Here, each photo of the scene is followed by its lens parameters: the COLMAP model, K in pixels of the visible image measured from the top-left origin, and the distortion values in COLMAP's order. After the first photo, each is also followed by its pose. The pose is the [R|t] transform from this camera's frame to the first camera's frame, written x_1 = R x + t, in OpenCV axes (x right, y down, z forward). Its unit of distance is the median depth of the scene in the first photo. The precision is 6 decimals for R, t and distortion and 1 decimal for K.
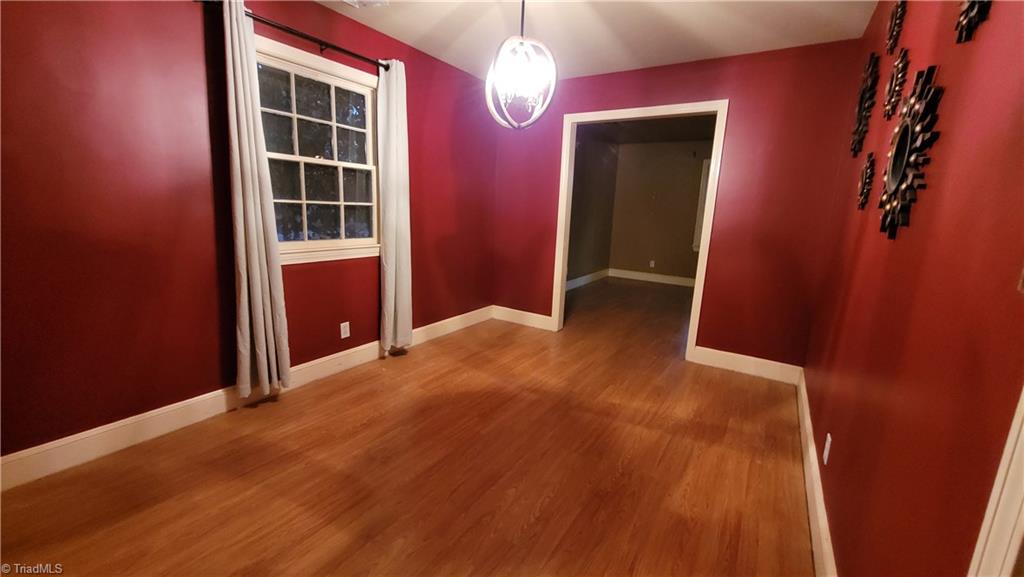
lens RADIAL K [[402.5, 0, 515.4], [0, 402.5, 287.5], [0, 0, 1]] dist [-0.000173, -0.000017]
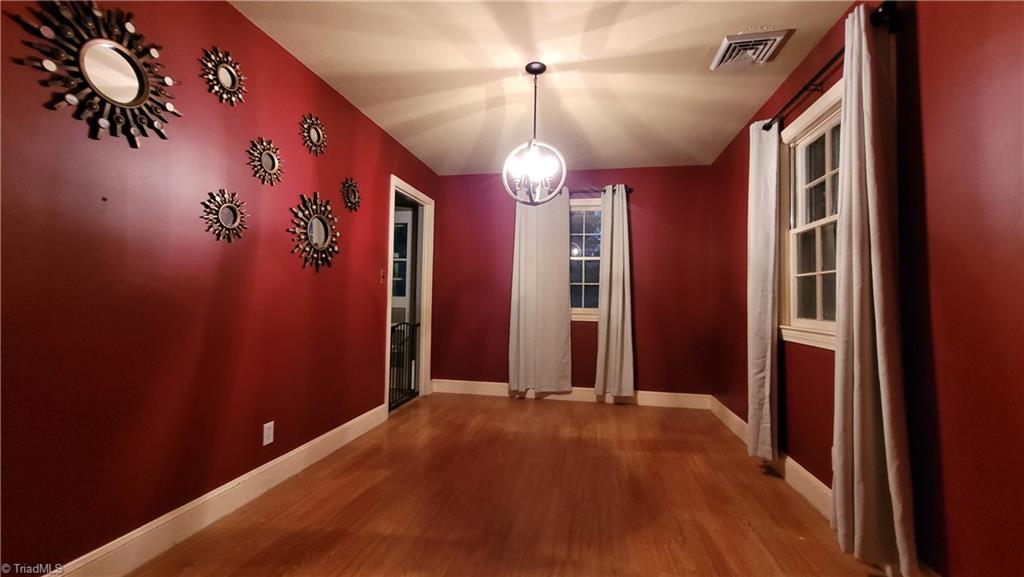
lens RADIAL K [[402.5, 0, 514.9], [0, 402.5, 286.0], [0, 0, 1]] dist [-0.000173, -0.000017]
pose [[-0.925569, -0.072195, -0.371633, 0.395179], [-0.130350, 0.982399, 0.133796, -0.236207], [0.355432, 0.172280, -0.918688, 1.680114]]
